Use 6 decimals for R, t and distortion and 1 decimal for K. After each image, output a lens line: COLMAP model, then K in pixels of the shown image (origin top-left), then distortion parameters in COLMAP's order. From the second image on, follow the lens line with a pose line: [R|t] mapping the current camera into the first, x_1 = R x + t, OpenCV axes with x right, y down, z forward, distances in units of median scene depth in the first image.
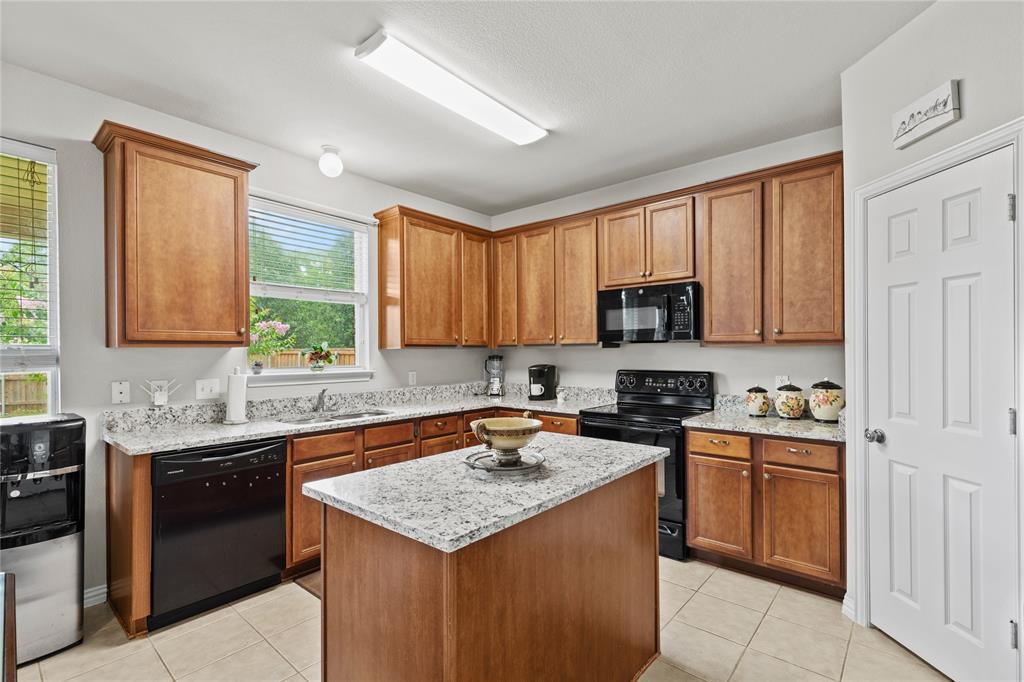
lens RADIAL K [[462.0, 0, 527.0], [0, 462.0, 349.0], [0, 0, 1]] dist [0.002256, 0.000796]
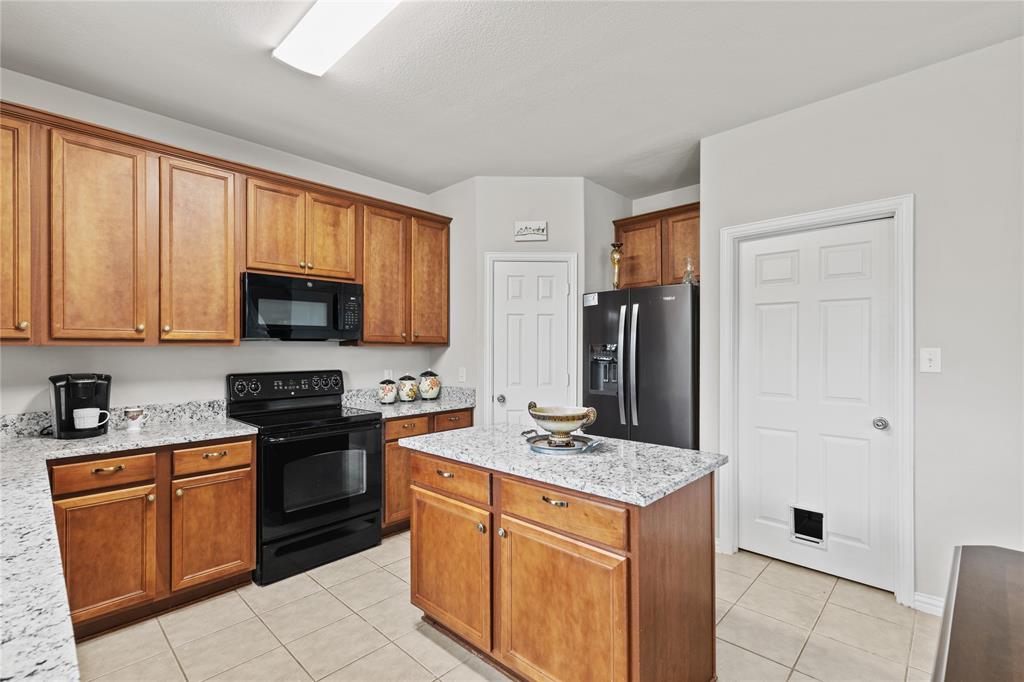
lens RADIAL K [[462.0, 0, 518.6], [0, 462.0, 343.8], [0, 0, 1]] dist [0.002256, 0.000796]
pose [[0.059038, 0.014349, 0.998153, -0.725011], [-0.002618, 0.999895, -0.014219, 0.004601], [-0.998252, -0.001773, 0.059070, 0.612877]]
